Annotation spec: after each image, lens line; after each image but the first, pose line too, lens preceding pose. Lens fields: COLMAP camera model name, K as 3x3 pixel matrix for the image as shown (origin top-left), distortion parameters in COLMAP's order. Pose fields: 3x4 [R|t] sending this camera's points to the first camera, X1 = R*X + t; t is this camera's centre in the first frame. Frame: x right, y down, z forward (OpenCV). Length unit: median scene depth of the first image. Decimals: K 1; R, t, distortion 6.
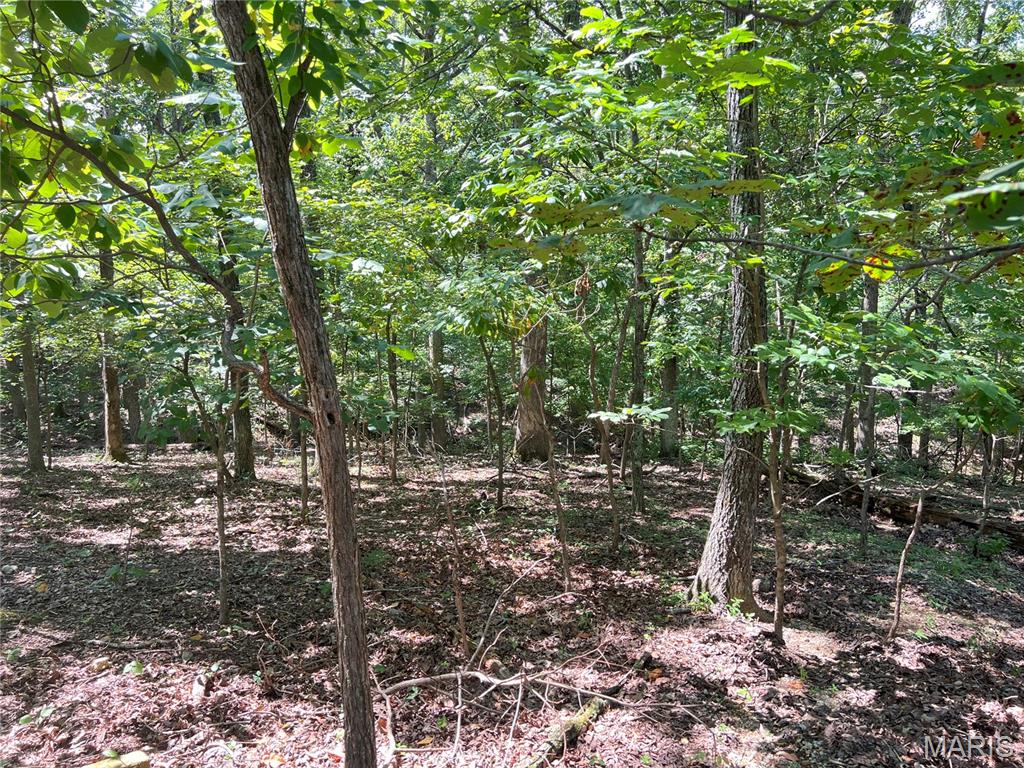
lens RADIAL K [[768.2, 0, 504.6], [0, 768.2, 381.0], [0, 0, 1]] dist [0.054046, -0.066292]
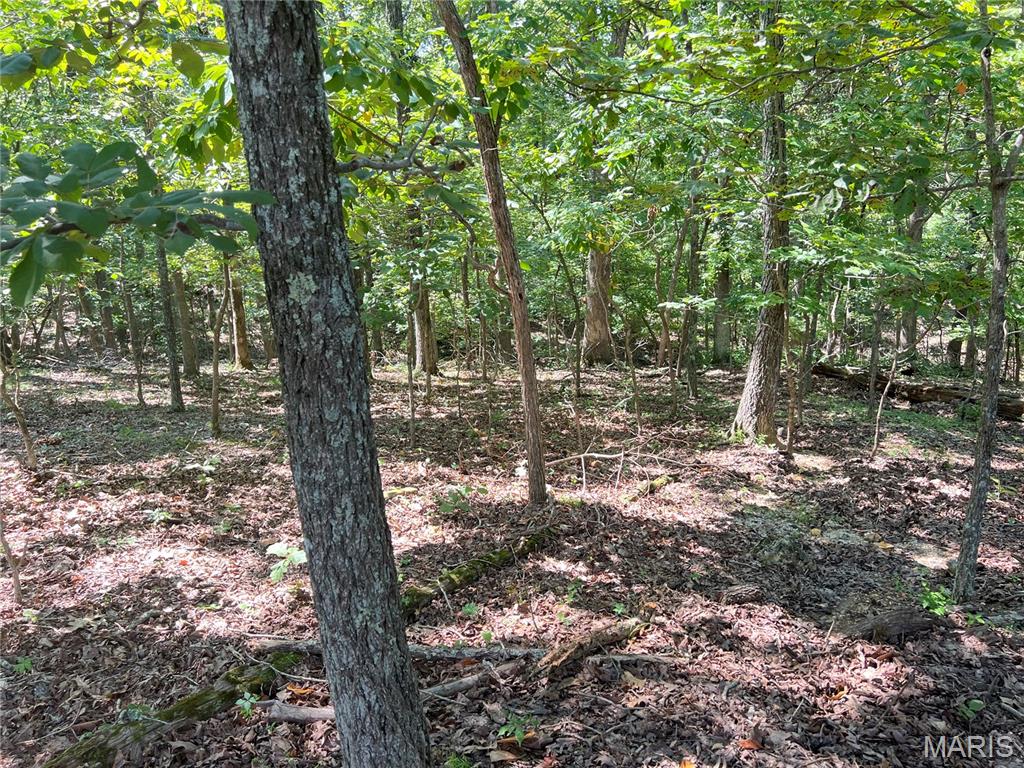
lens RADIAL K [[768.2, 0, 510.5], [0, 768.2, 386.7], [0, 0, 1]] dist [0.054046, -0.066292]
pose [[0.998051, -0.012261, -0.061185, -0.067758], [0.018736, 0.994146, 0.106408, 0.033192], [0.059523, -0.107347, 0.992438, -0.389725]]
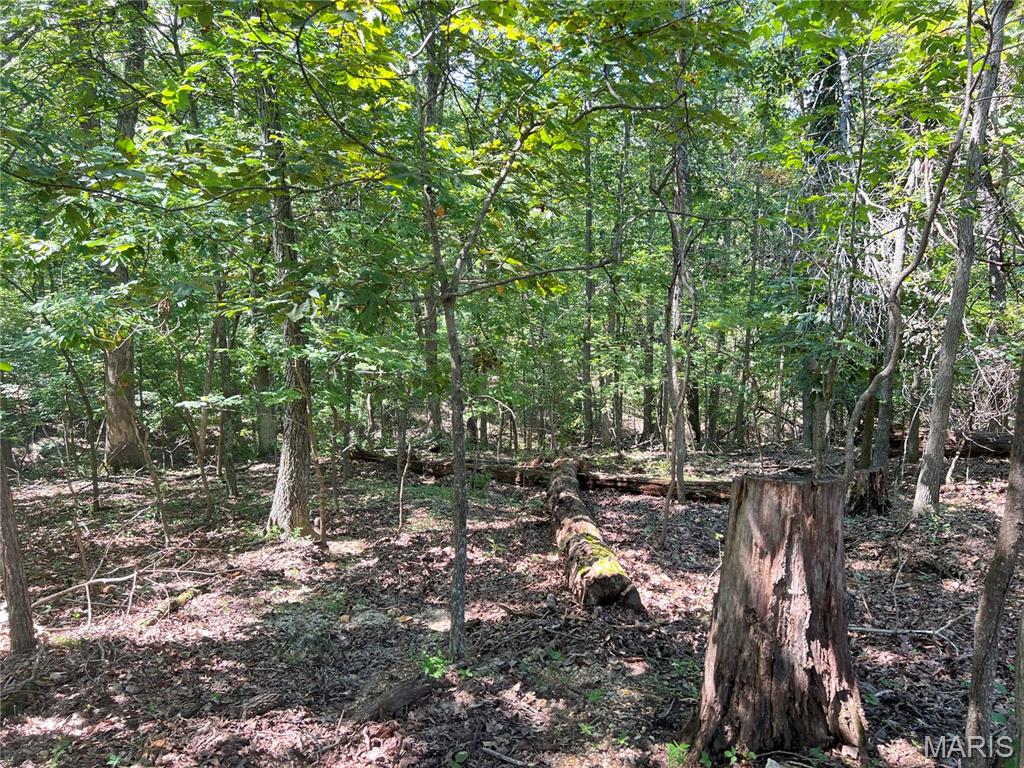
lens RADIAL K [[768.2, 0, 512.4], [0, 768.2, 391.4], [0, 0, 1]] dist [0.054046, -0.066292]
pose [[0.871385, -0.061884, 0.486680, -0.030071], [0.060023, 0.998008, 0.019433, 0.025918], [-0.486913, 0.012278, 0.873364, -0.403982]]
